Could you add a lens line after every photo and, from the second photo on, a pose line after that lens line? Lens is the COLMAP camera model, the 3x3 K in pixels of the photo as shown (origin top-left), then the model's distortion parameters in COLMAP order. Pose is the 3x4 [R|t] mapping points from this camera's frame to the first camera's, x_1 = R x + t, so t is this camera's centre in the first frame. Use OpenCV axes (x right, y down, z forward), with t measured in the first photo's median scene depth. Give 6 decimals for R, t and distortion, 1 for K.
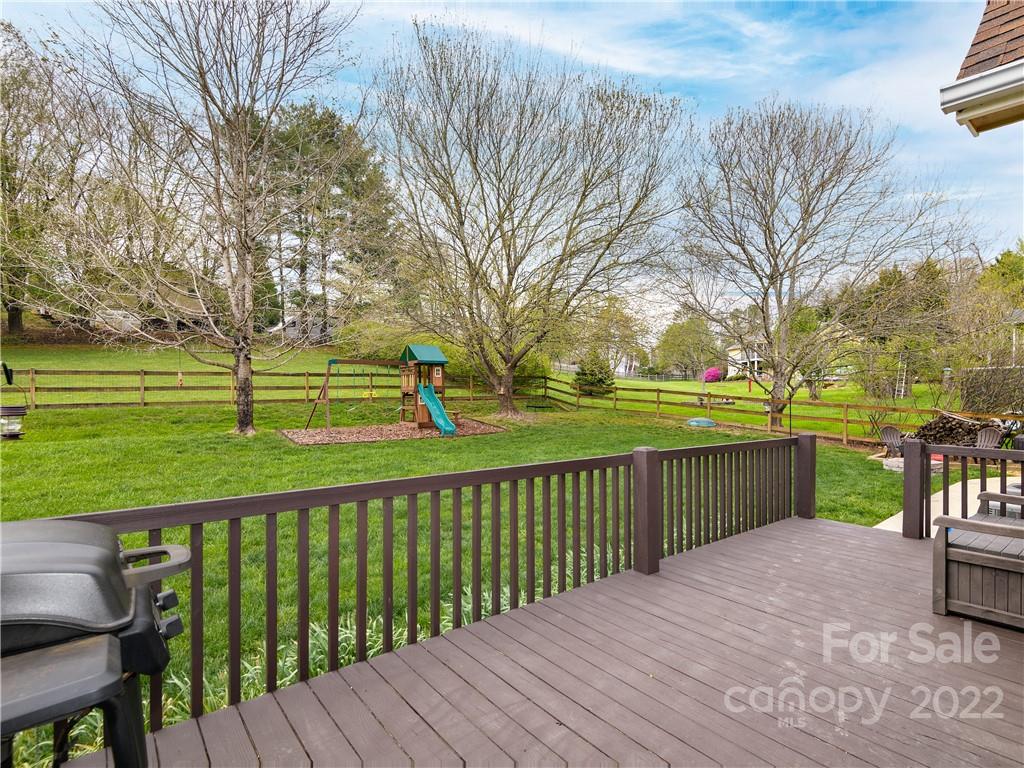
lens RADIAL K [[535.7, 0, 517.2], [0, 535.7, 388.8], [0, 0, 1]] dist [0.018291, -0.001117]
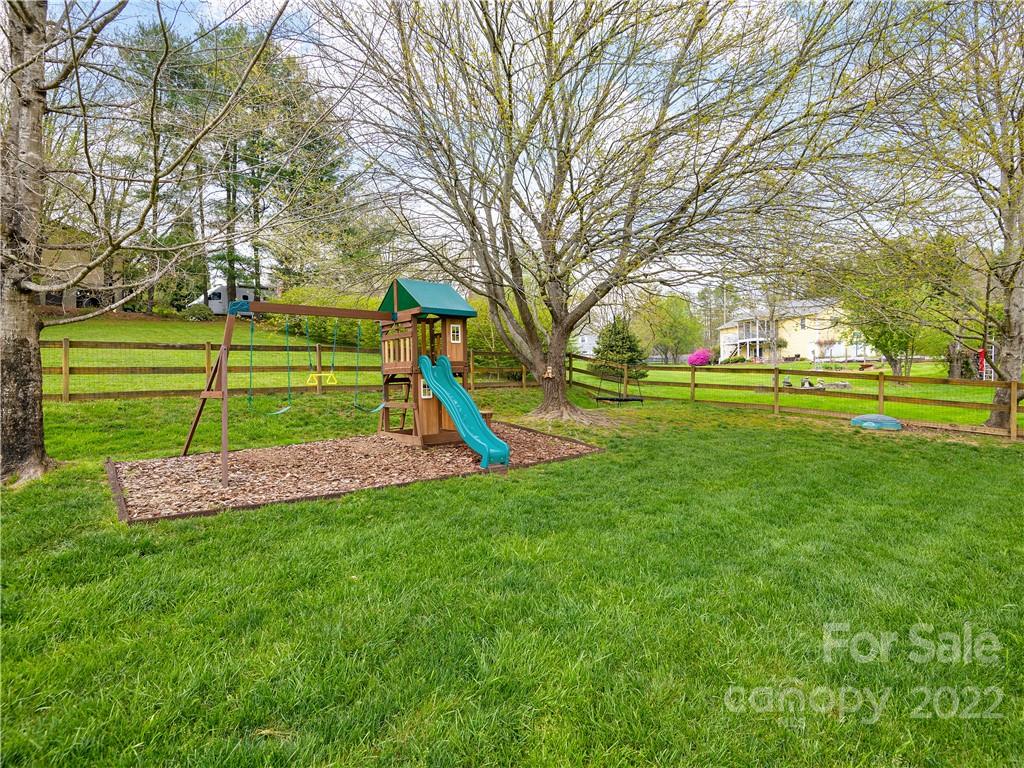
lens RADIAL K [[535.7, 0, 505.7], [0, 535.7, 376.1], [0, 0, 1]] dist [0.018291, -0.001117]
pose [[0.997367, -0.009260, 0.071922, -0.133769], [0.009272, 0.999957, 0.000169, 0.008645], [-0.071920, 0.000499, 0.997410, 0.475608]]
